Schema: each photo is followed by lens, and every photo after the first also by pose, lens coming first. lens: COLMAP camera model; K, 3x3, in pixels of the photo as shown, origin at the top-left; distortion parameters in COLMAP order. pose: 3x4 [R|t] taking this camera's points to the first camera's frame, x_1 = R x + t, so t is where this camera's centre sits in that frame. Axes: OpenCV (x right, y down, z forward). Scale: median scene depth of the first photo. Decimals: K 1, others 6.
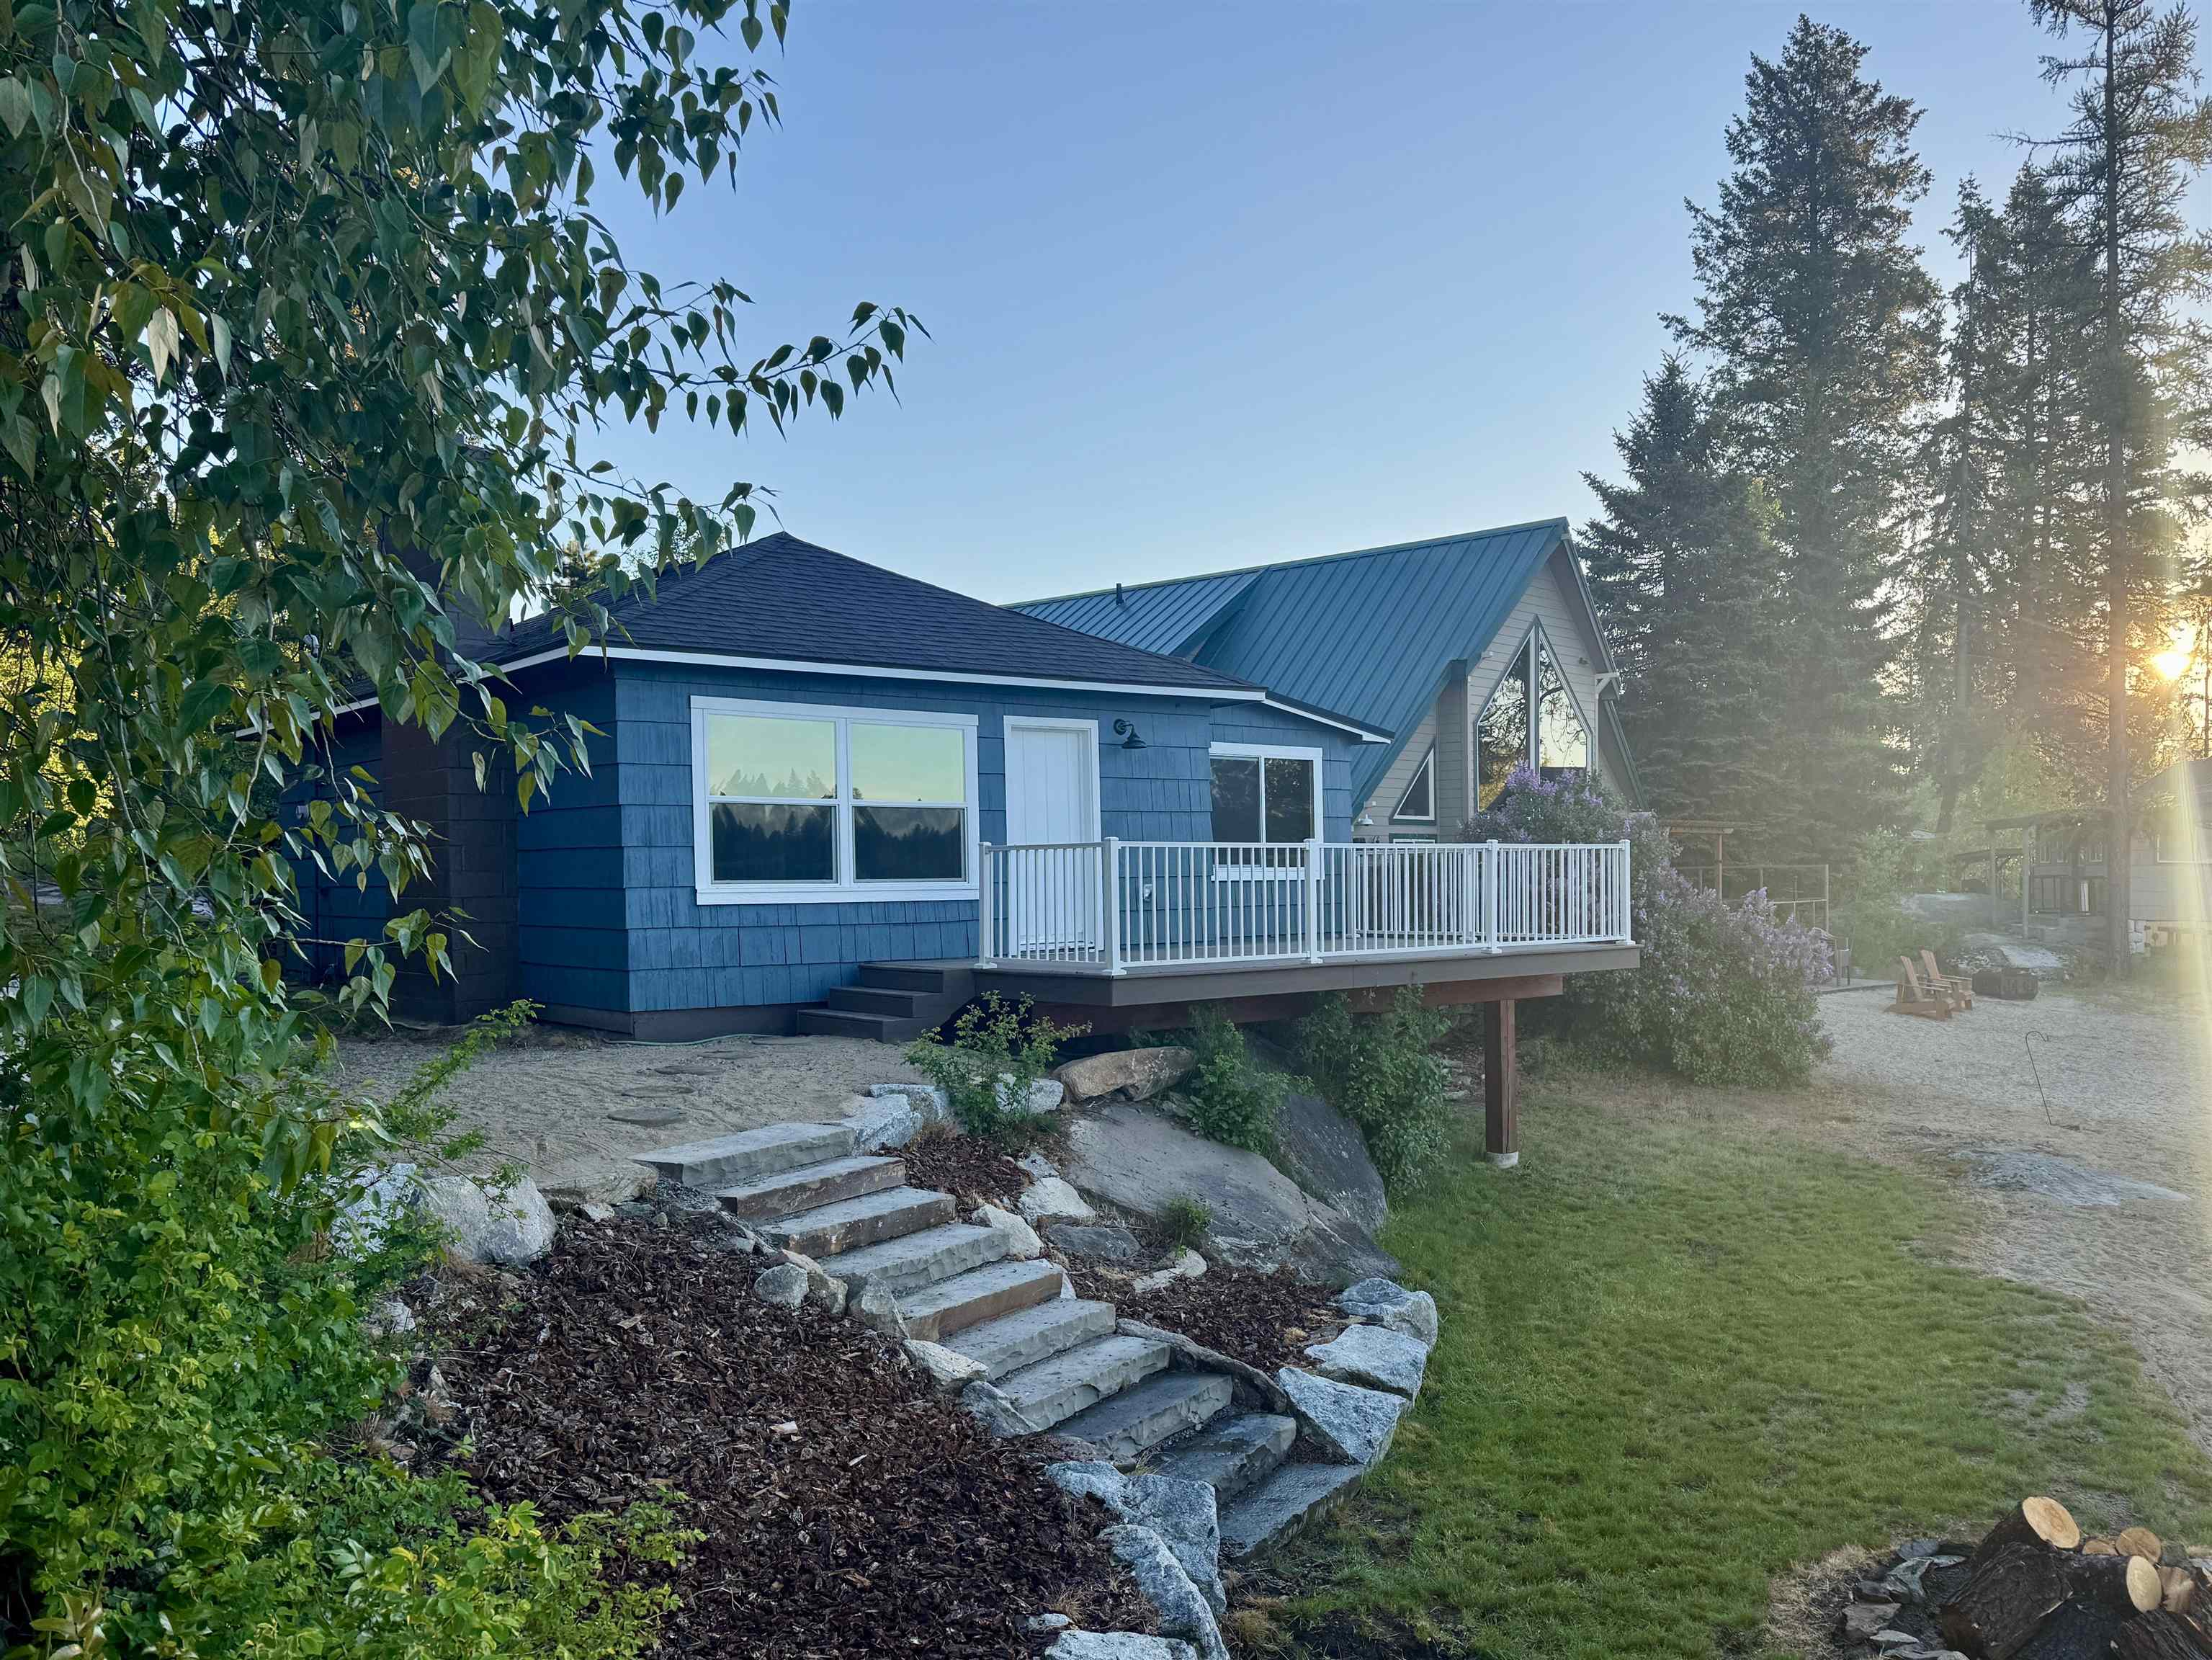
lens RADIAL K [[1764.1, 0, 1269.5], [0, 1764.1, 888.9], [0, 0, 1]] dist [0.155759, -0.273887]
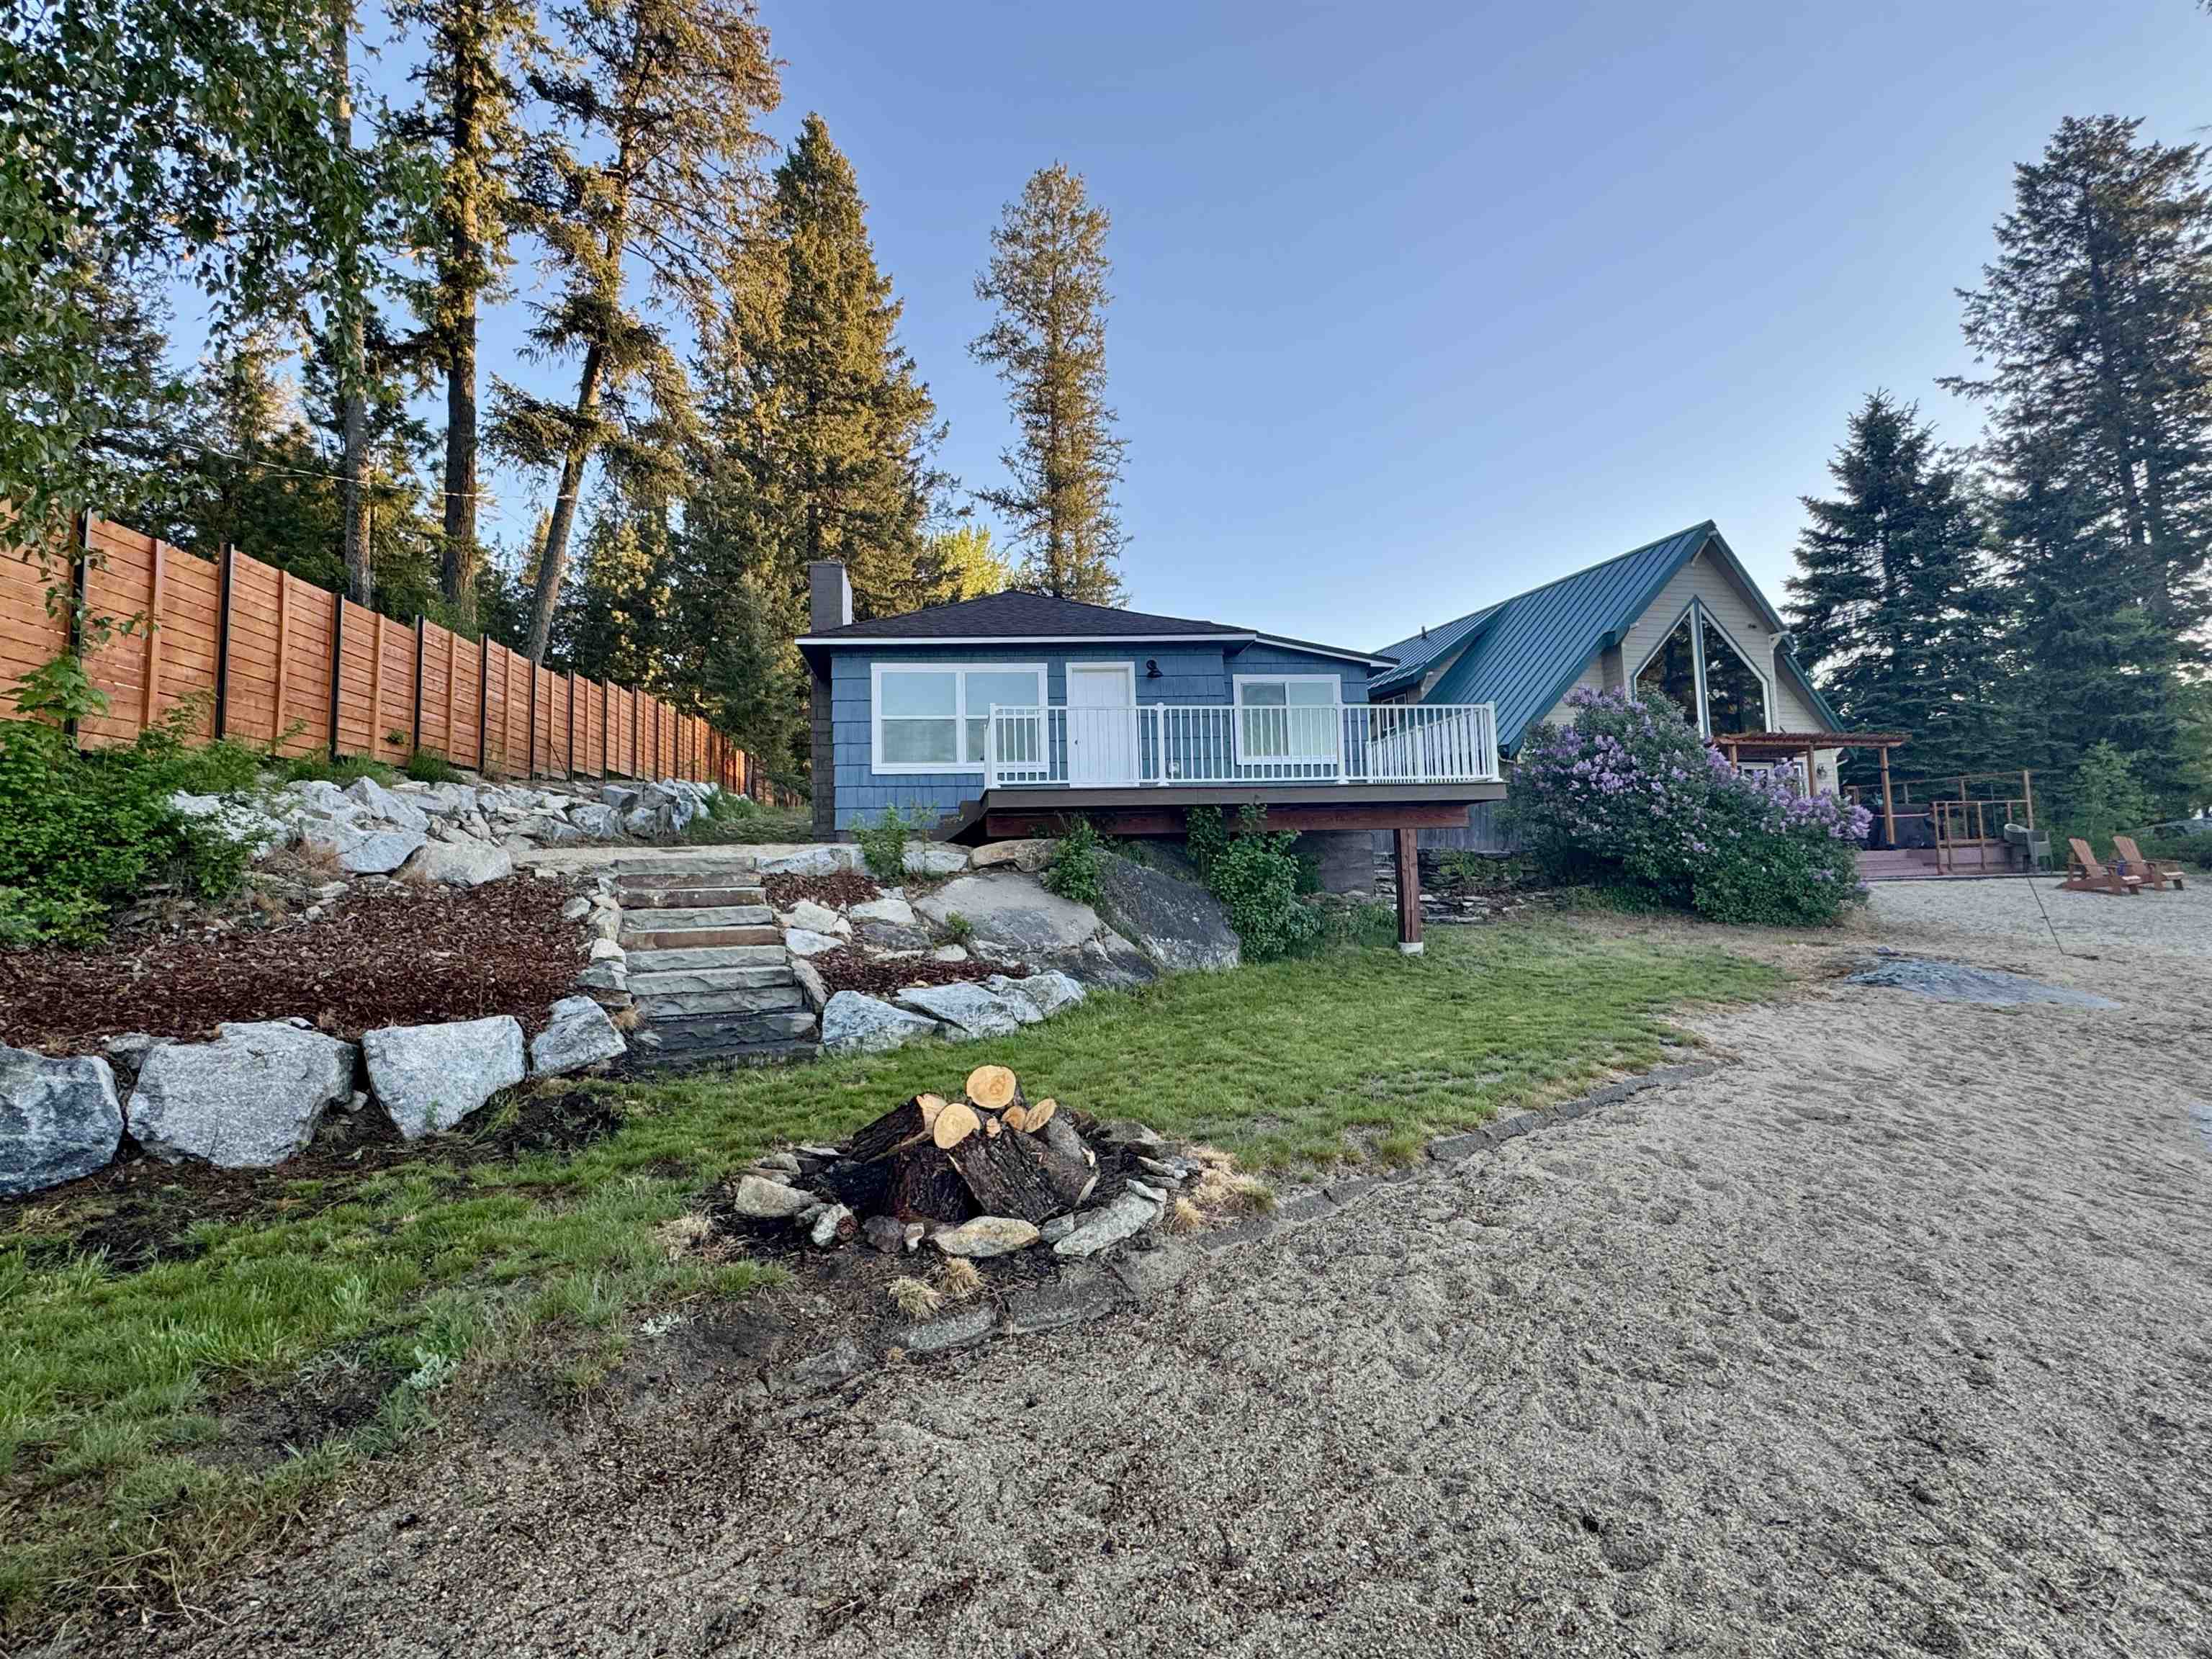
lens RADIAL K [[1015.0, 0, 1067.9], [0, 1015.0, 790.8], [0, 0, 1]] dist [-0.003466, 0.000154]
pose [[0.814954, -0.056133, -0.576801, 0.566852], [0.009835, 0.996494, -0.083082, 0.146332], [0.579442, 0.062035, 0.812649, 0.337004]]
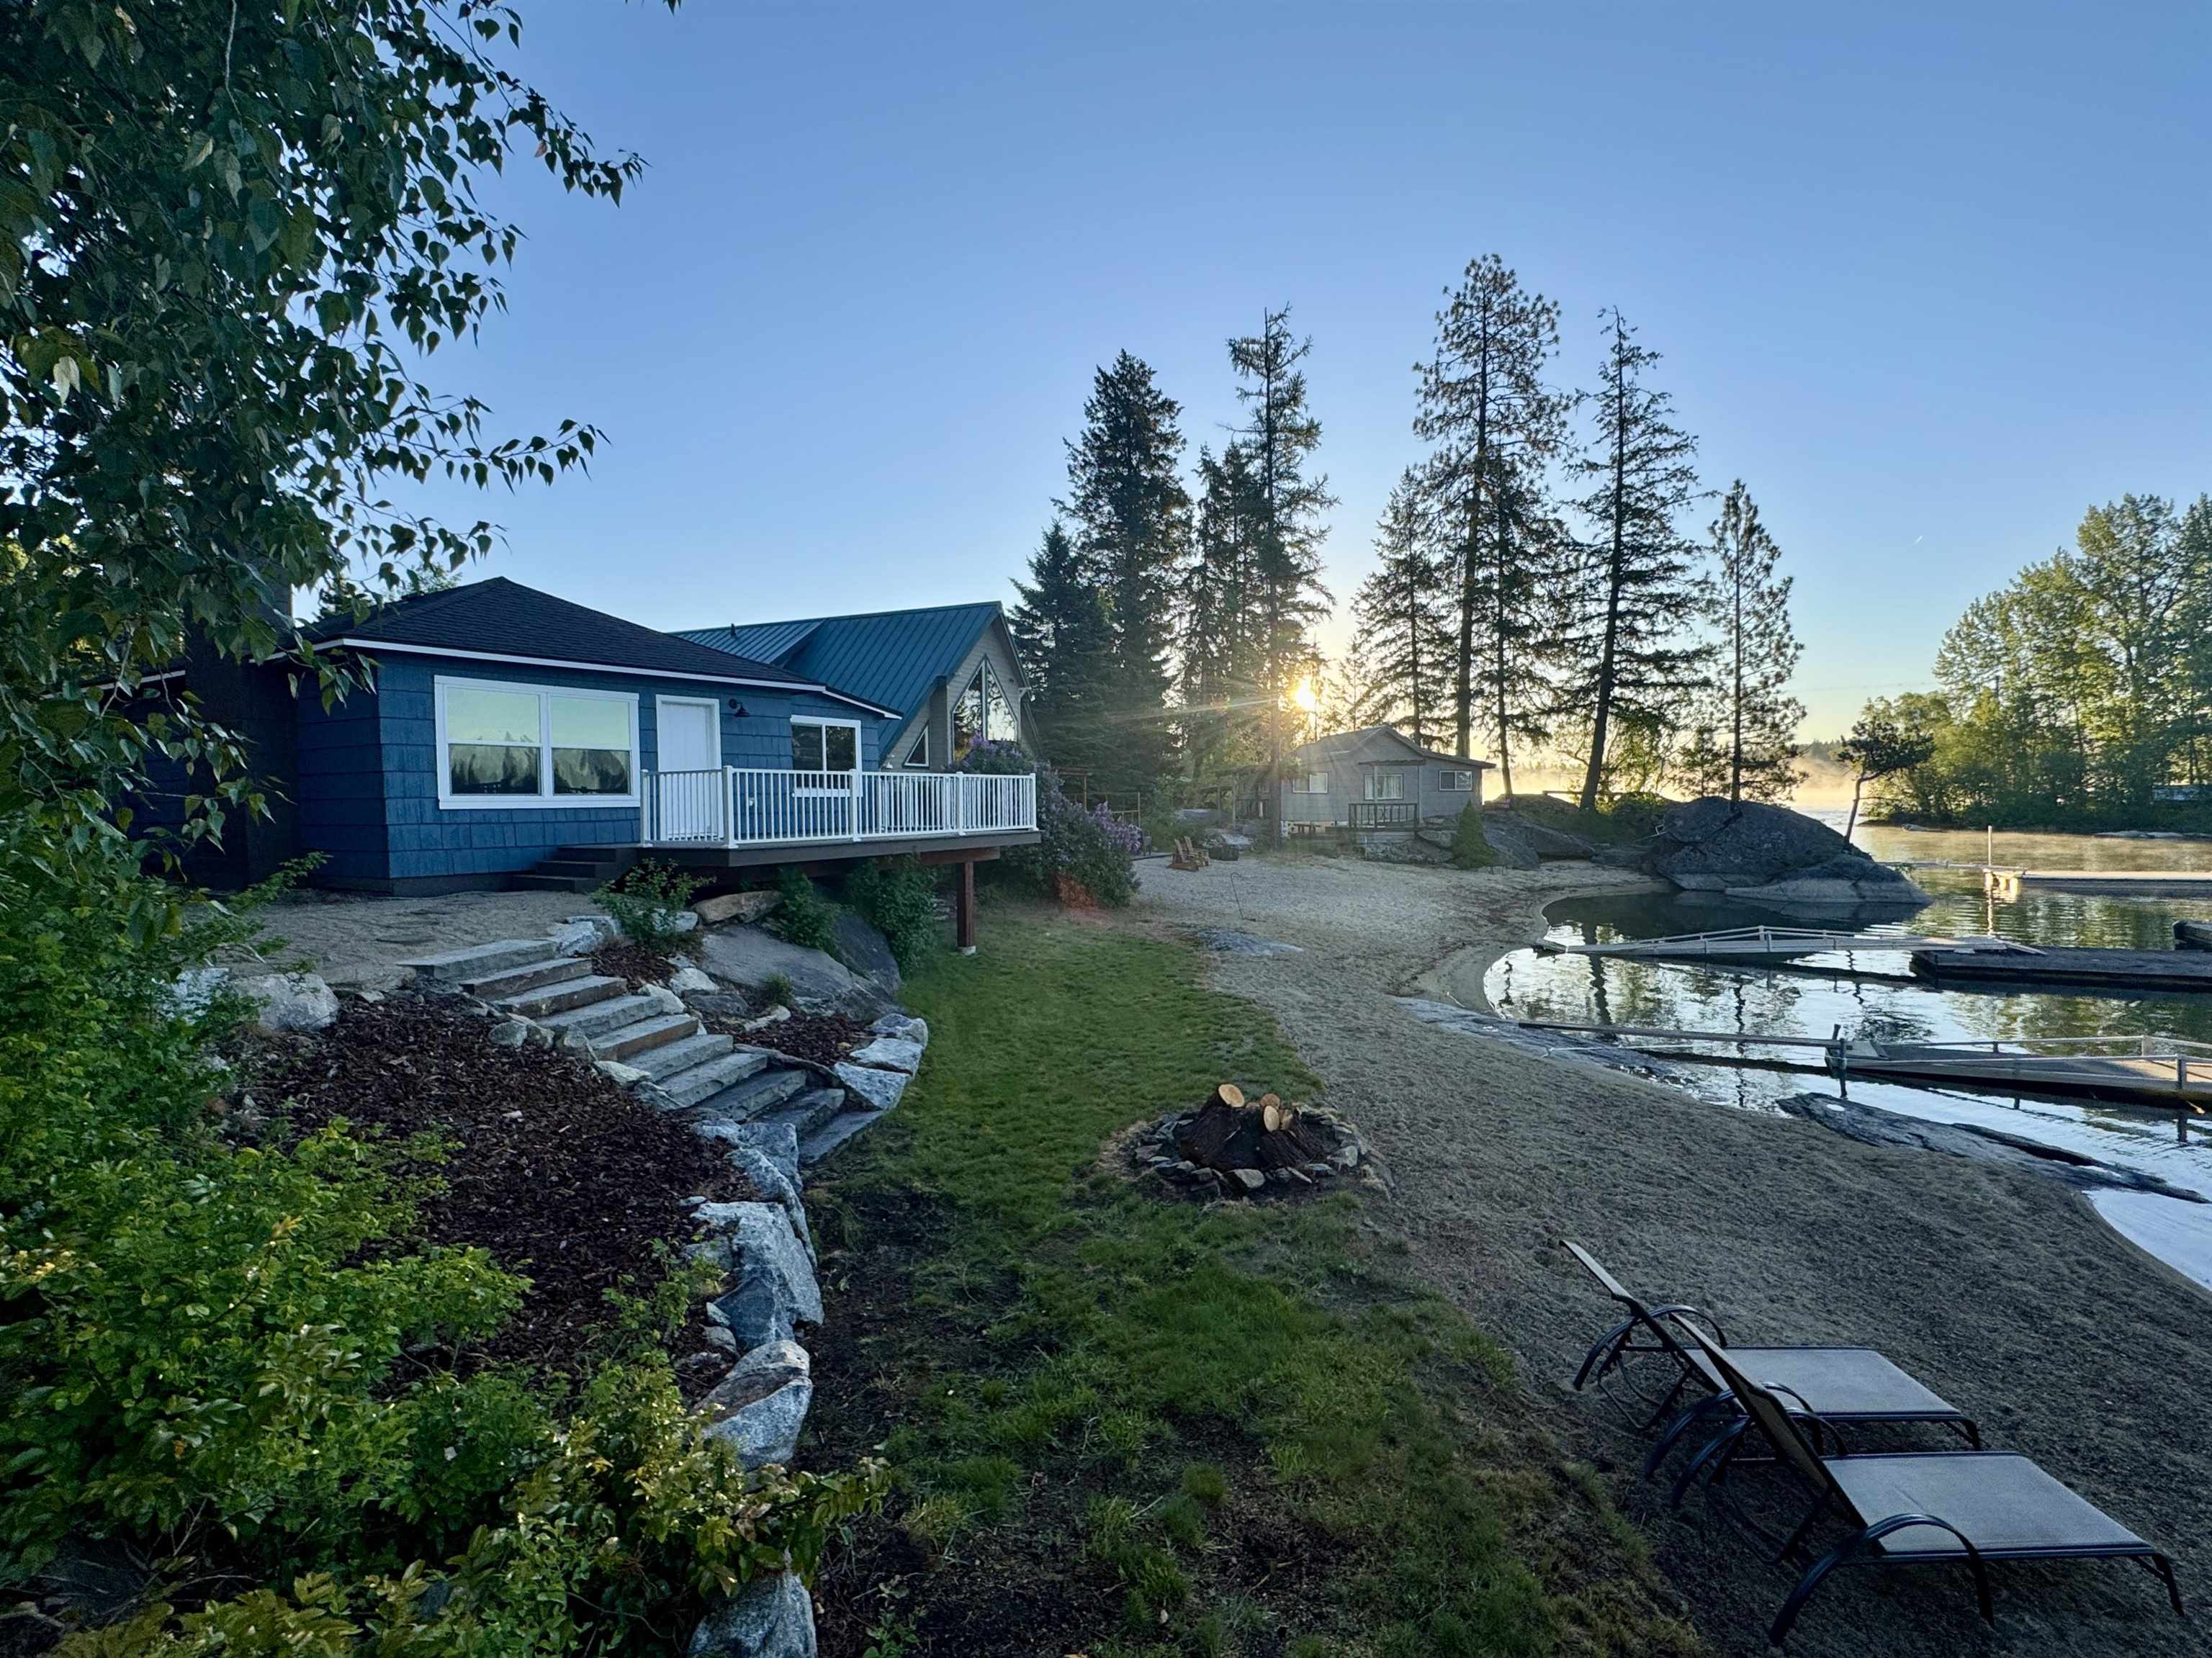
lens RADIAL K [[990.0, 0, 1170.9], [0, 990.0, 812.7], [0, 0, 1]] dist [-0.002211, 0.000912]
pose [[0.945749, -0.006682, 0.324830, 0.003272], [0.006391, 0.999978, 0.001962, 0.018283], [-0.324836, 0.000220, 0.945770, -0.028180]]
